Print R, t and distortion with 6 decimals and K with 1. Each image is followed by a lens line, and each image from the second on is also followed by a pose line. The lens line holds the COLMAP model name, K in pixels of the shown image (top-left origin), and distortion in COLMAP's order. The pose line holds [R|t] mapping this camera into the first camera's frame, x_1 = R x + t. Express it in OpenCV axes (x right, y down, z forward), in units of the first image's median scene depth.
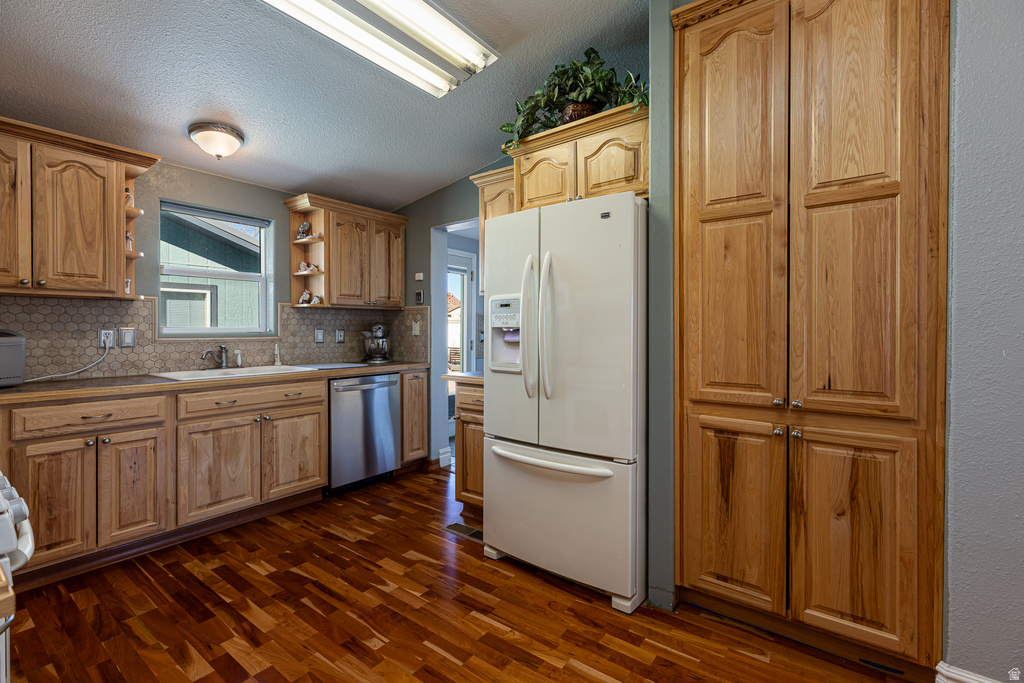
lens RADIAL K [[460.9, 0, 512.9], [0, 460.9, 334.2], [0, 0, 1]] dist [0.003304, -0.000964]
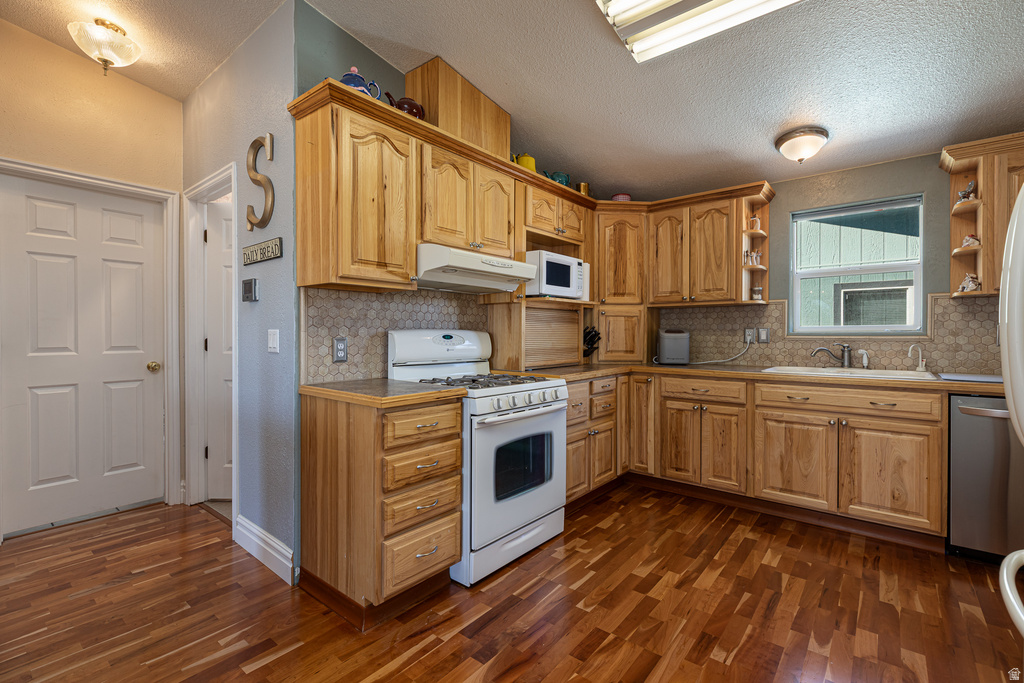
lens RADIAL K [[460.9, 0, 511.5], [0, 460.9, 338.9], [0, 0, 1]] dist [0.003304, -0.000964]
pose [[-0.046570, 0.011038, -0.998854, 0.454127], [-0.008030, 0.999903, 0.011424, 0.009646], [0.998883, 0.008553, -0.046477, 0.422335]]
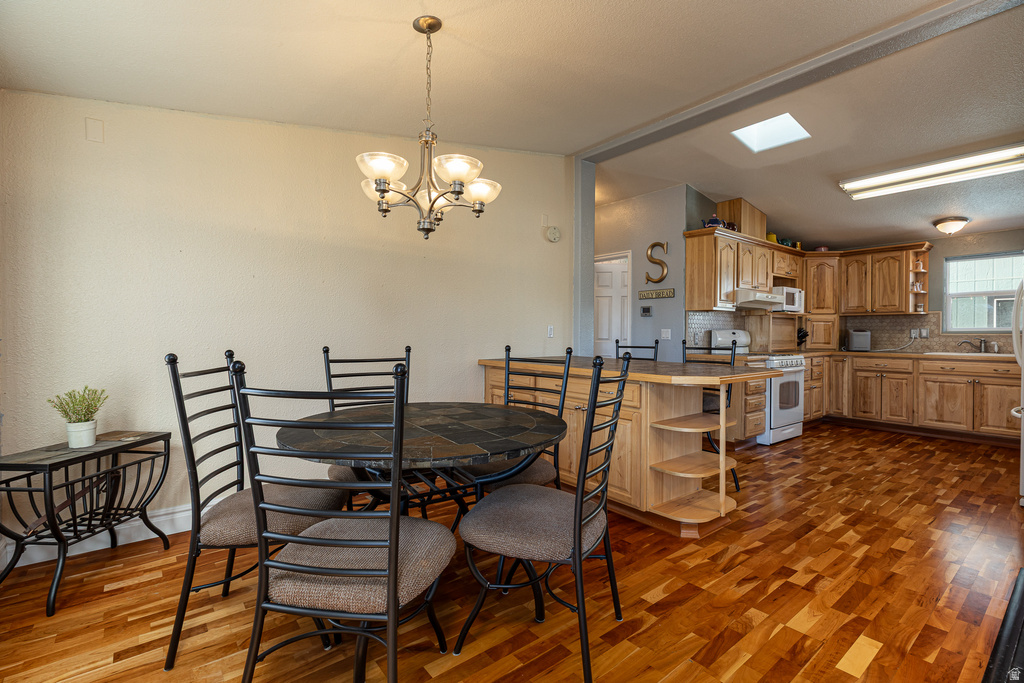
lens RADIAL K [[460.9, 0, 512.0], [0, 460.9, 337.4], [0, 0, 1]] dist [0.003304, -0.000964]
pose [[-0.267818, 0.006424, -0.963448, 1.669001], [-0.010946, 0.999893, 0.009710, 0.028005], [0.963407, 0.013146, -0.267719, -0.183536]]
